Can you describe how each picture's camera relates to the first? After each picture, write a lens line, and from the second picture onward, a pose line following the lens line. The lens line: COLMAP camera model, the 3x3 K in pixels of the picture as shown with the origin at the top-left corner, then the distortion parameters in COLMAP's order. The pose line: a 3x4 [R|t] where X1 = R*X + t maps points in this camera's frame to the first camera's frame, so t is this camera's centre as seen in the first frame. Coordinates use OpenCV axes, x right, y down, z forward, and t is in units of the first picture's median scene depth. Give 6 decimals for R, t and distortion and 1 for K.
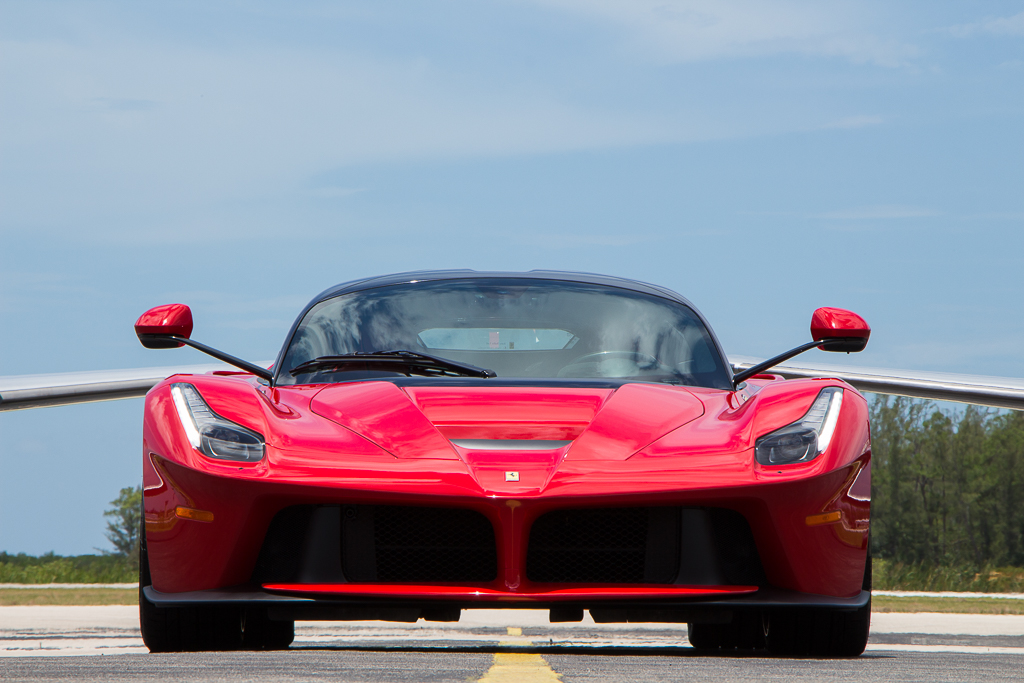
lens RADIAL K [[7295.7, 0, 512.0], [0, 7295.7, 341.5], [0, 0, 1]] dist [3.084203, -267.009266]
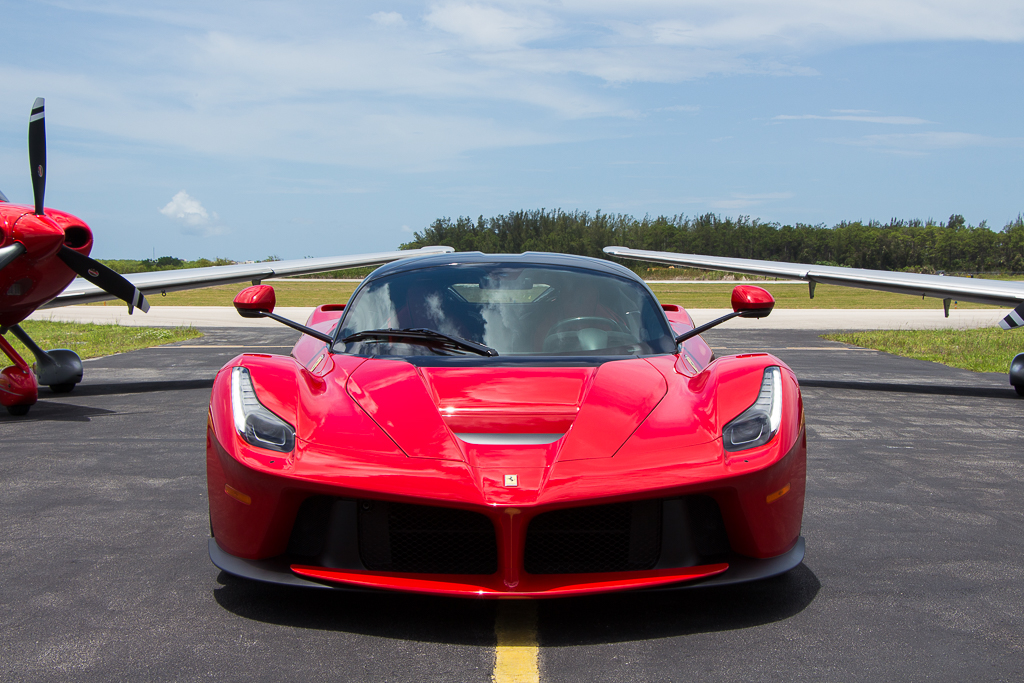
lens RADIAL K [[1598.1, 0, 512.0], [0, 1598.1, 341.5], [0, 0, 1]] dist [-0.016662, -0.007191]
pose [[0.999984, -0.005562, -0.001403, 0.000575], [0.005672, 0.995167, 0.098035, -0.023001], [0.000851, -0.098041, 0.995182, 0.693678]]
